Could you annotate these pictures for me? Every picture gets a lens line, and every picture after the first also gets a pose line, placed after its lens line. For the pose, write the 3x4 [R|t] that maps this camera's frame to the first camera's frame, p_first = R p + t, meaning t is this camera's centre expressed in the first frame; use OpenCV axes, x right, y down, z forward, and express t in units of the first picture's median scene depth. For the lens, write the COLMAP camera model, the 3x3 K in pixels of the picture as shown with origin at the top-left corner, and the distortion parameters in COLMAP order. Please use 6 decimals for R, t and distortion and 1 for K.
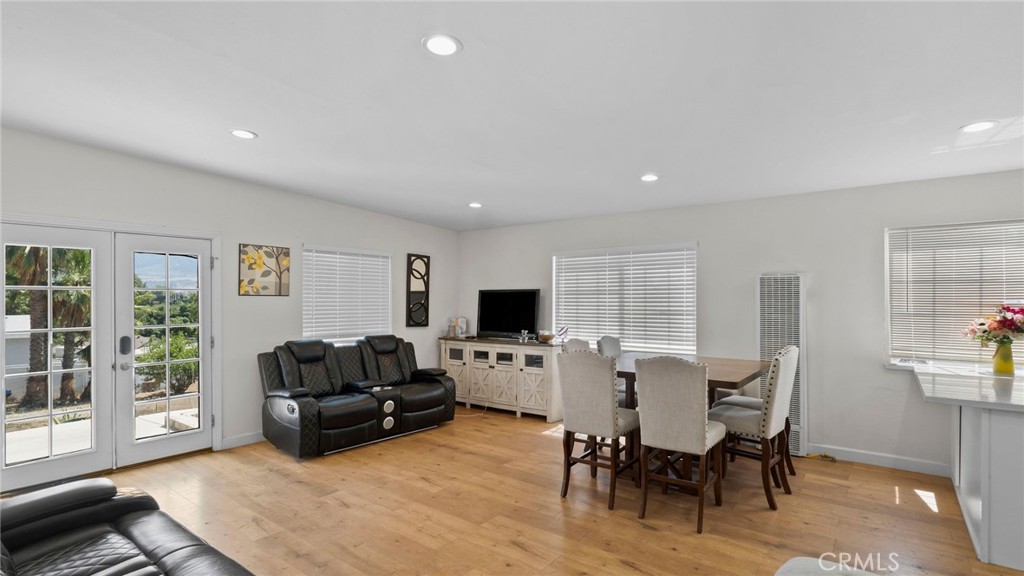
lens RADIAL K [[505.1, 0, 512.0], [0, 505.1, 288.0], [0, 0, 1]] dist [0.000711, 0.000097]
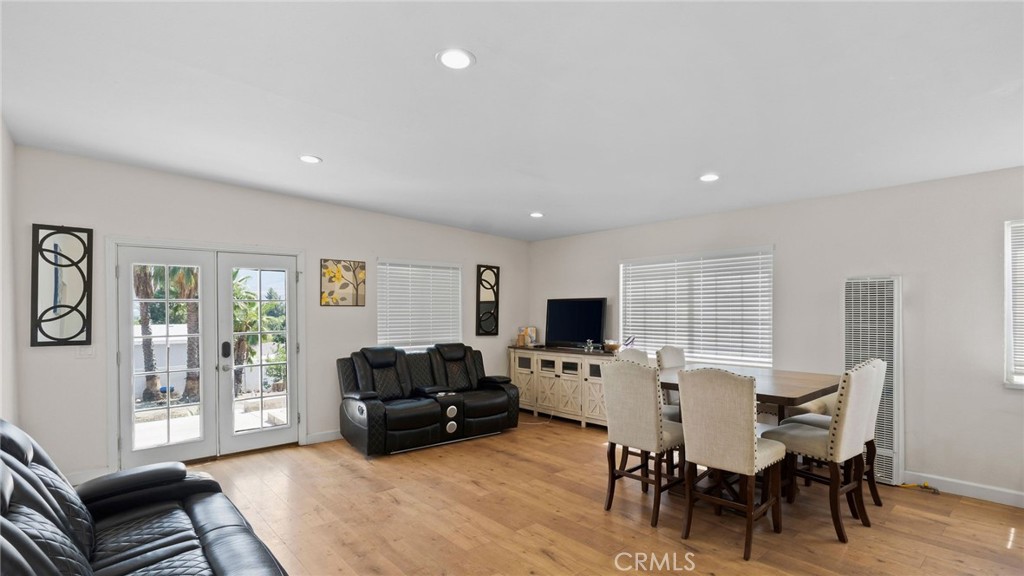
lens RADIAL K [[500.0, 0, 507.3], [0, 500.0, 302.7], [0, 0, 1]] dist [-0.000123, -0.000155]
pose [[0.978879, -0.007150, -0.204316, 0.087847], [0.008923, 0.999930, 0.007757, 0.003021], [0.204246, -0.009416, 0.978874, 0.014509]]
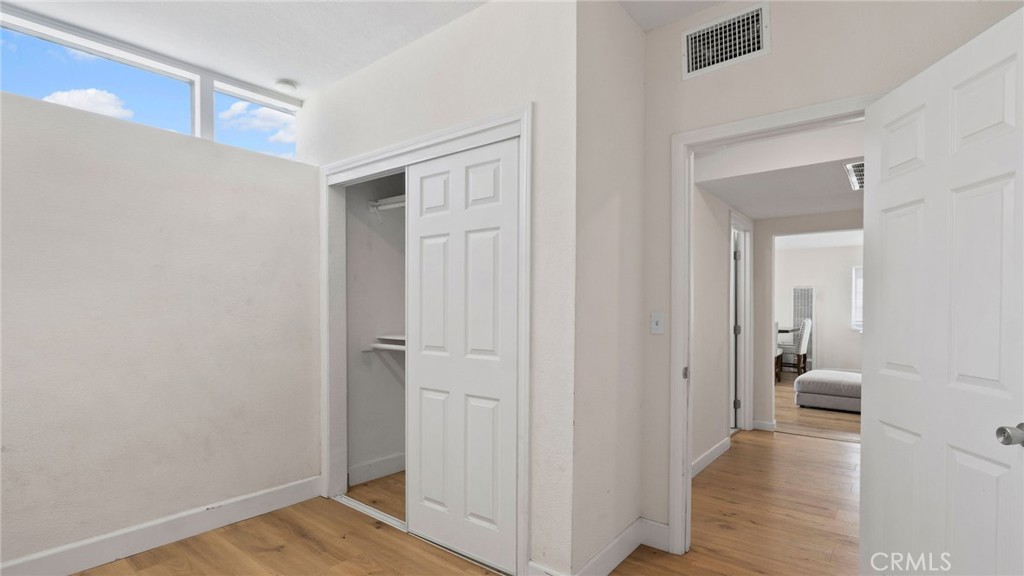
lens RADIAL K [[500.0, 0, 507.3], [0, 500.0, 302.7], [0, 0, 1]] dist [-0.000123, -0.000155]
pose [[0.999837, 0.000994, -0.018045, -0.652050], [-0.000624, 0.999789, 0.020517, -0.004302], [0.018062, -0.020502, 0.999627, -1.084020]]
